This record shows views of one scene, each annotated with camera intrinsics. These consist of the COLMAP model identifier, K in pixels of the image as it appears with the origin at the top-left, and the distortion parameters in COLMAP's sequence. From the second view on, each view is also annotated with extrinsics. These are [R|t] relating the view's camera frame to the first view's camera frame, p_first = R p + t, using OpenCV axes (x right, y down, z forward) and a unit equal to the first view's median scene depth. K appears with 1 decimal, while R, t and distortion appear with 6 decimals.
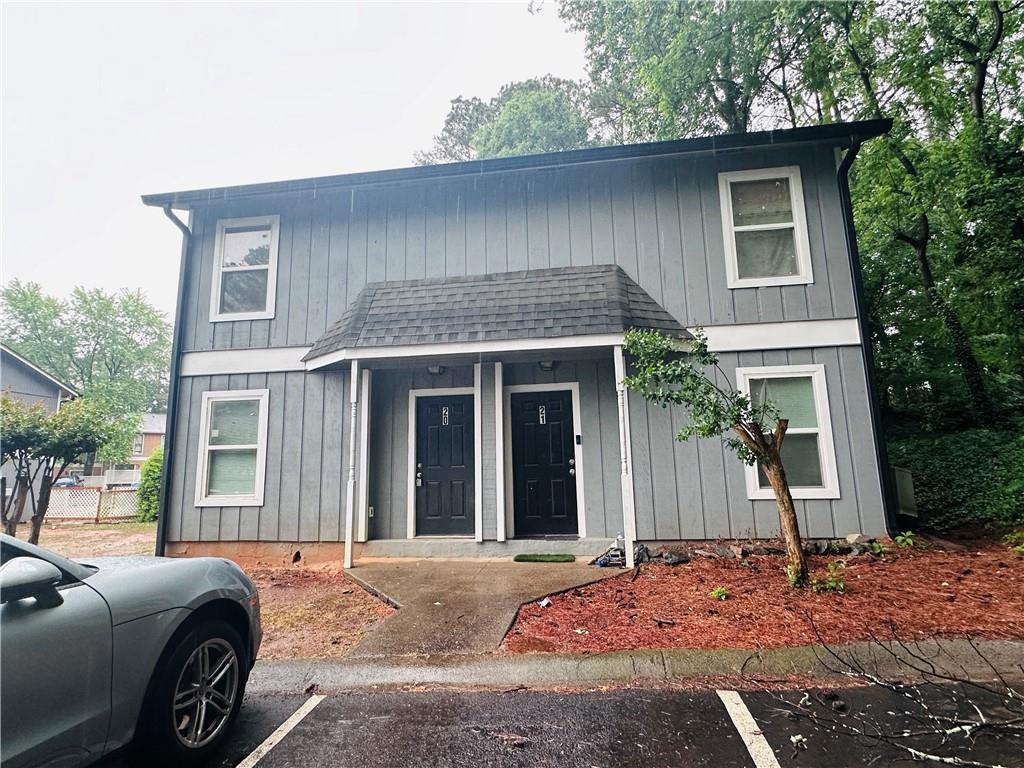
lens RADIAL K [[522.0, 0, 508.6], [0, 522.0, 384.7], [0, 0, 1]] dist [-0.009579, 0.004894]
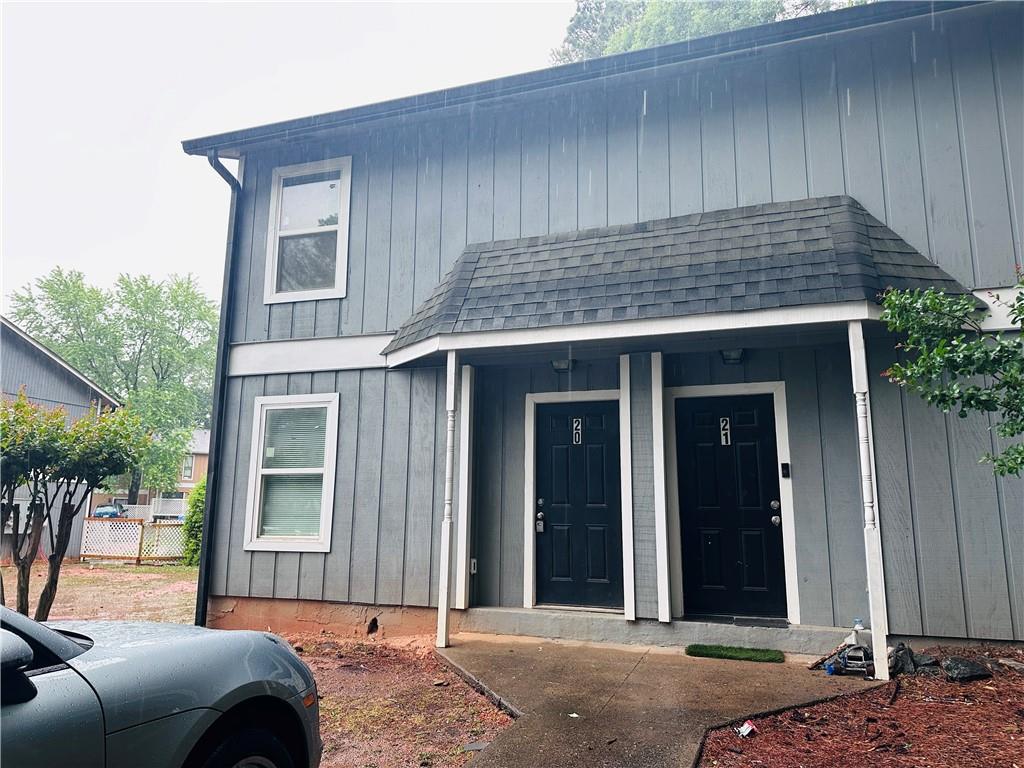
lens RADIAL K [[713.7, 0, 512.5], [0, 713.7, 385.2], [0, 0, 1]] dist [0.040625, -0.043512]
pose [[0.980771, -0.003207, -0.195134, -0.024084], [0.001000, 0.999934, -0.011406, 0.010272], [0.195157, 0.010991, 0.980710, 0.064293]]
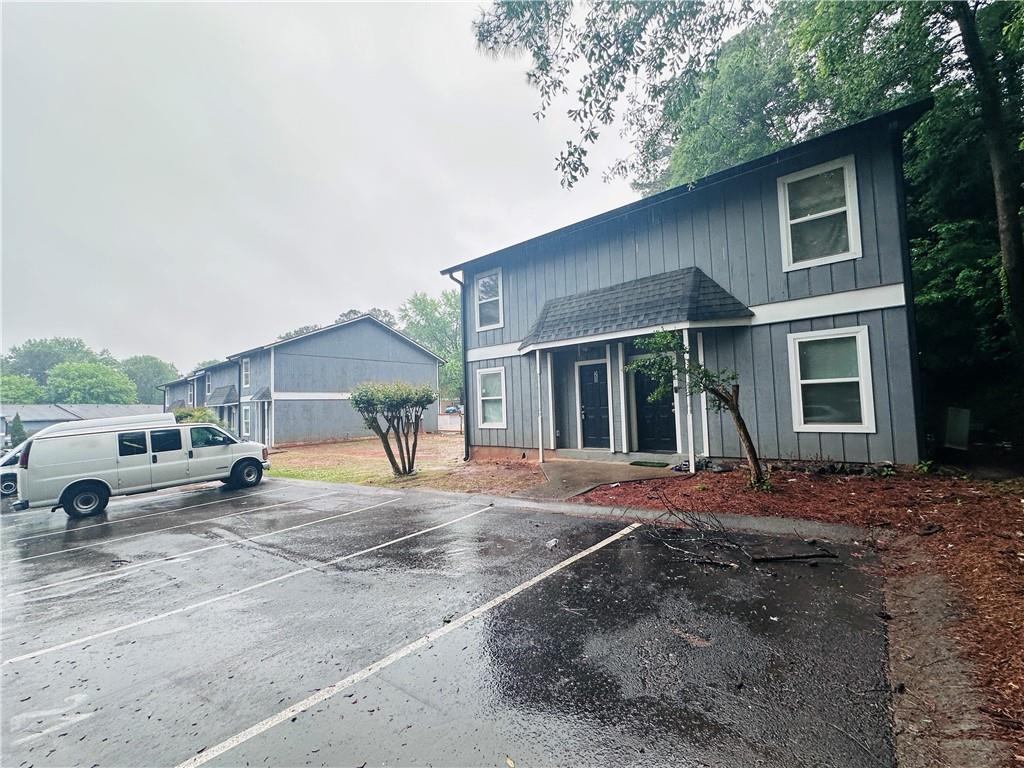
lens RADIAL K [[412.8, 0, 512.0], [0, 412.8, 386.9], [0, 0, 1]] dist [-0.004563, 0.000639]
pose [[0.847410, -0.034102, -0.529843, 0.371281], [0.105786, 0.988771, 0.105550, -0.079859], [0.520294, -0.145494, 0.841502, -0.249588]]
